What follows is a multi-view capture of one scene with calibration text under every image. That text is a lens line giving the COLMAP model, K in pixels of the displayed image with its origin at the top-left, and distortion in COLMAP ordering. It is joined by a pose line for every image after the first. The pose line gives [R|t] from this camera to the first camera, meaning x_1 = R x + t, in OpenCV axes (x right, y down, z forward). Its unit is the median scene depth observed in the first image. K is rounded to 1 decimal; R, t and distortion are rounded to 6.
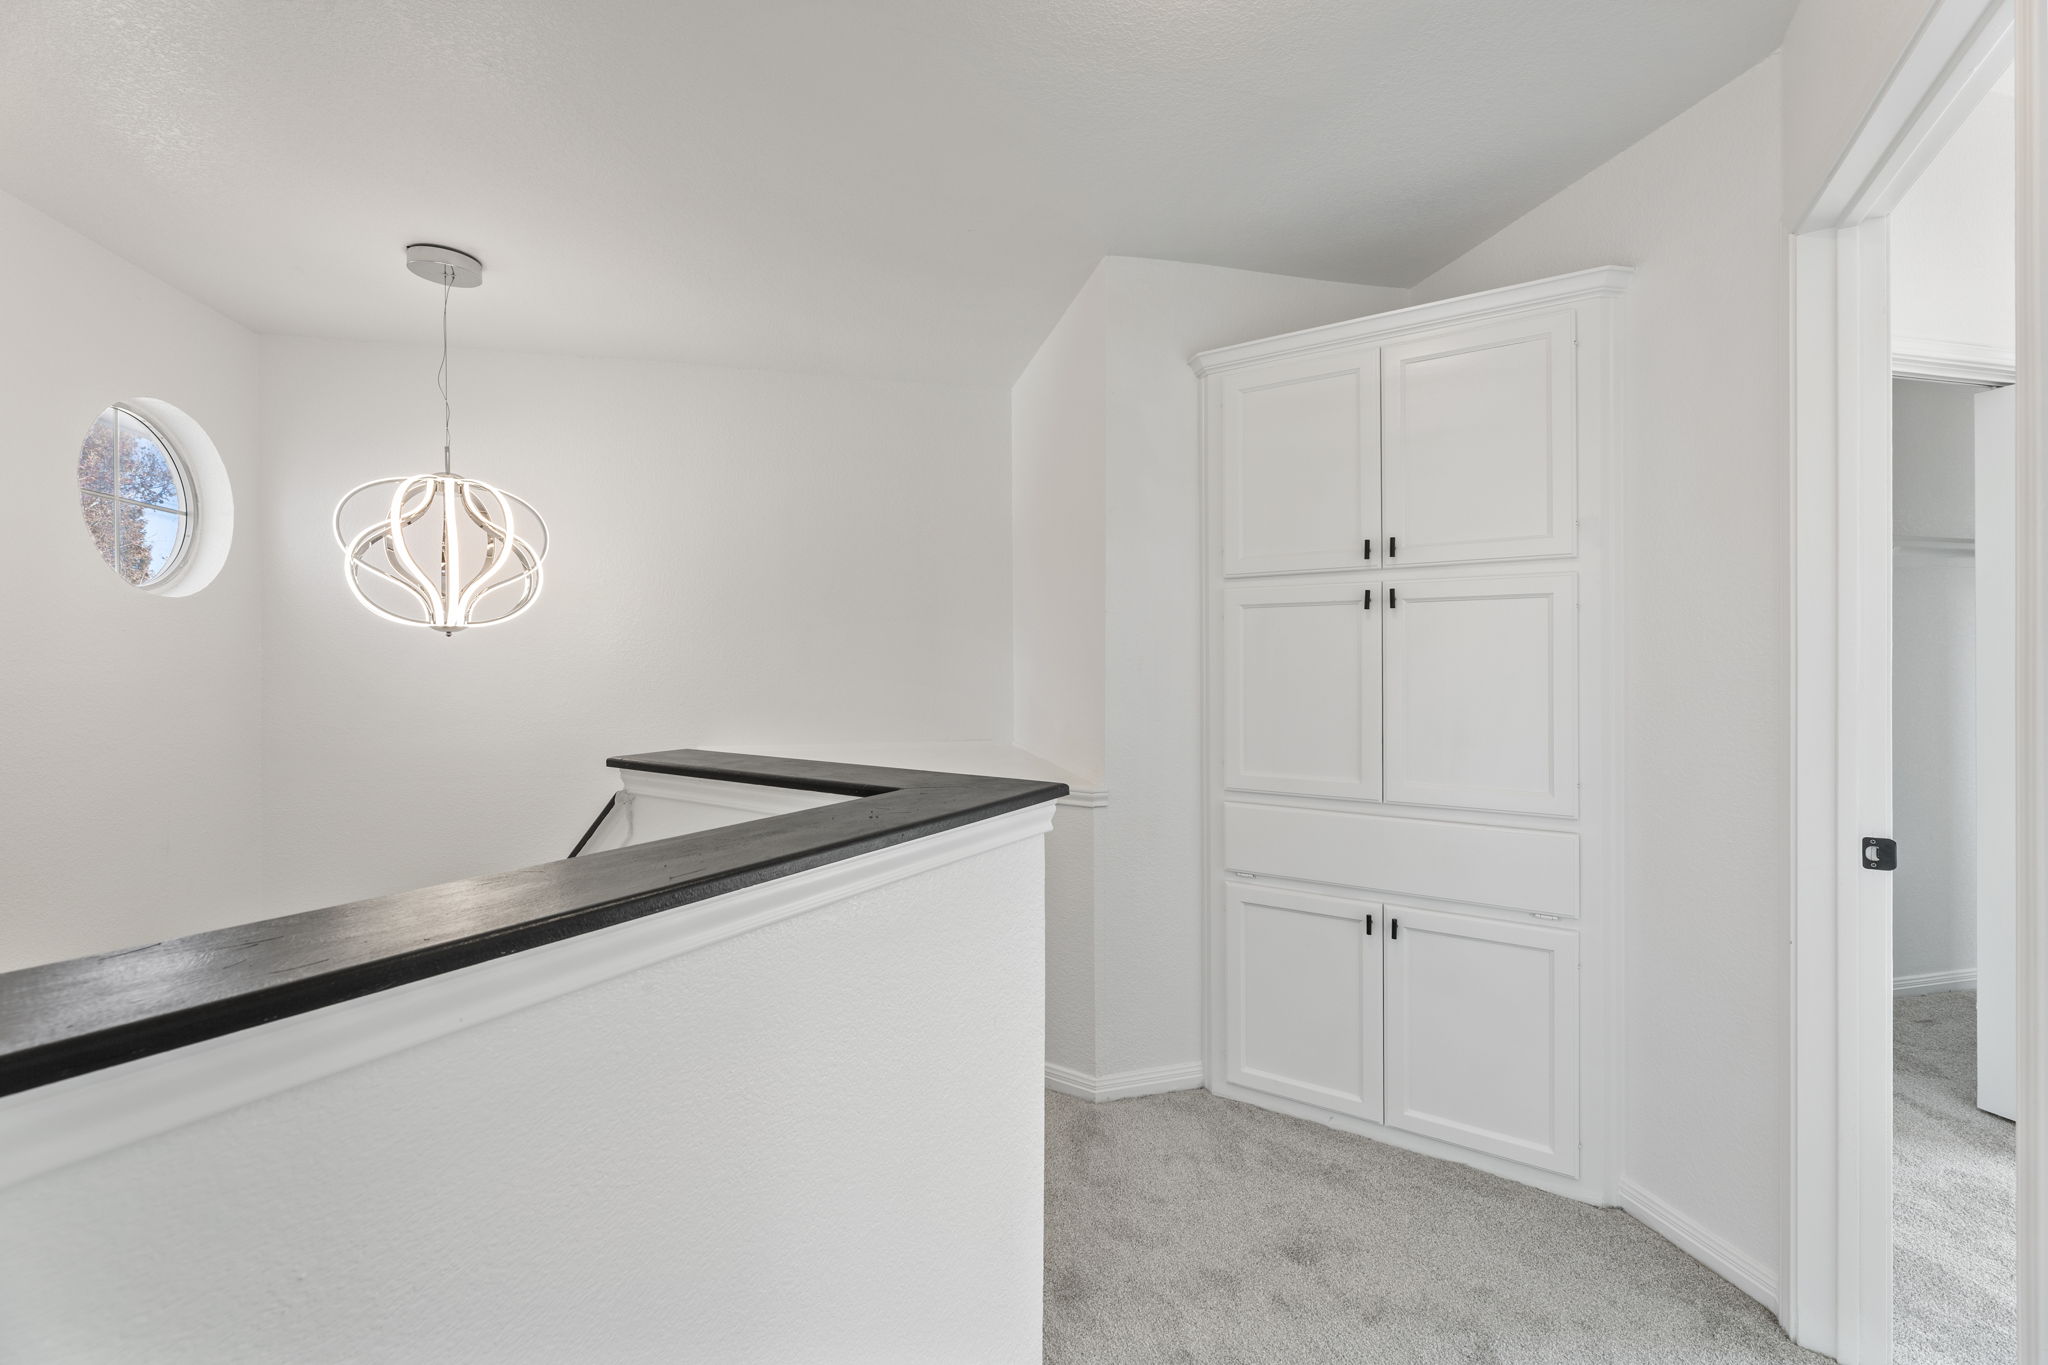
lens RADIAL K [[828.7, 0, 1022.9], [0, 828.7, 668.8], [0, 0, 1]] dist [0.001659, 0.000156]
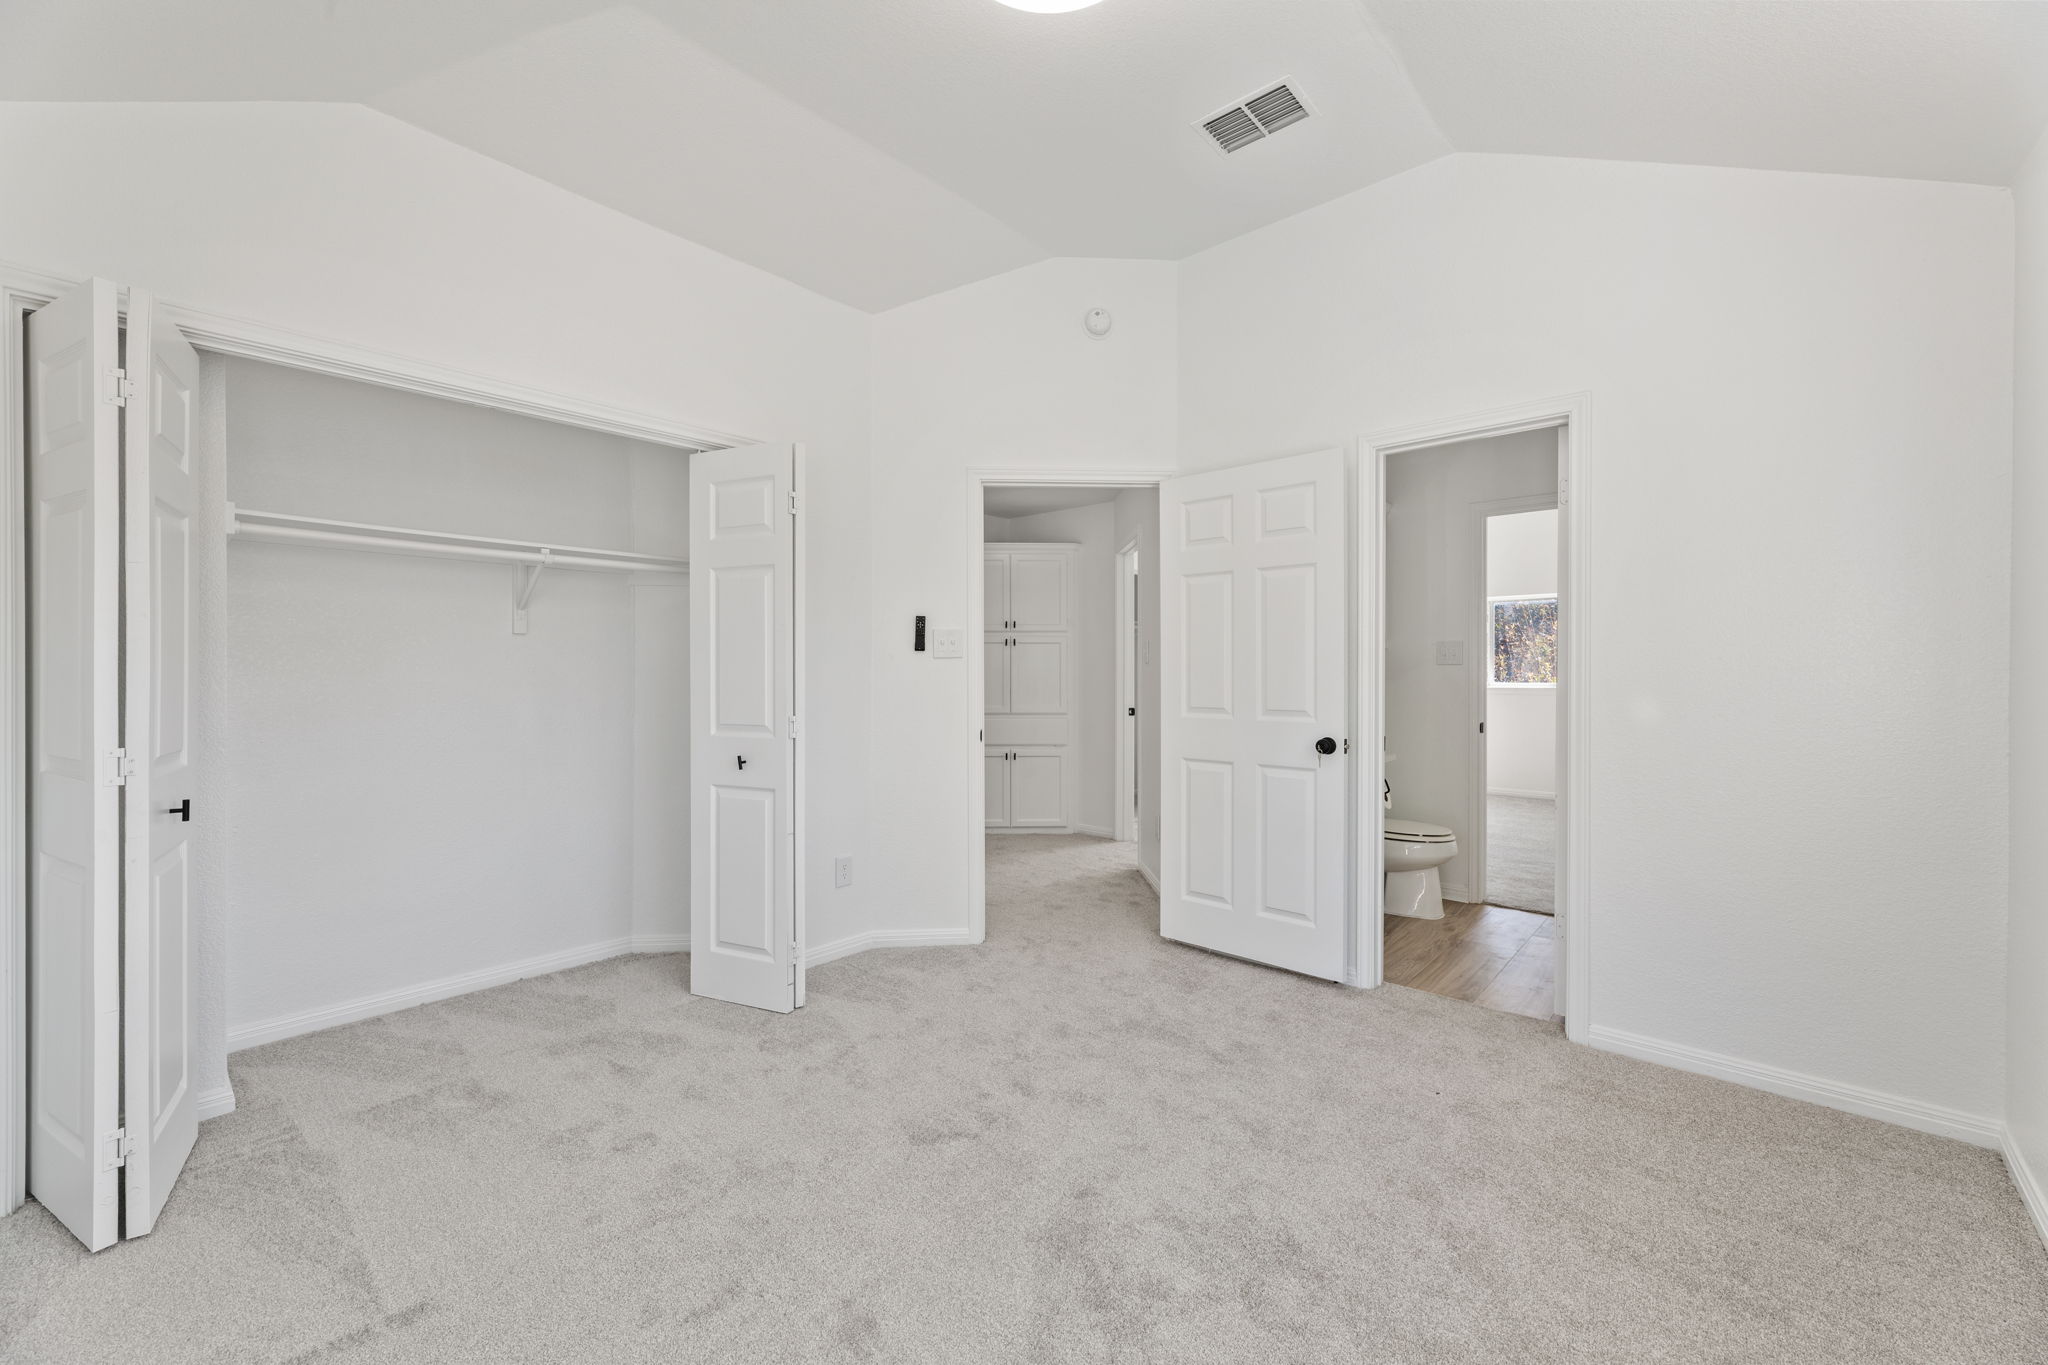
lens RADIAL K [[828.7, 0, 1022.9], [0, 828.7, 668.8], [0, 0, 1]] dist [0.001659, 0.000156]
pose [[0.810499, 0.000275, 0.585740, -1.227895], [-0.000302, 1.000000, -0.000052, 0.007711], [-0.585740, -0.000134, 0.810499, -1.364366]]
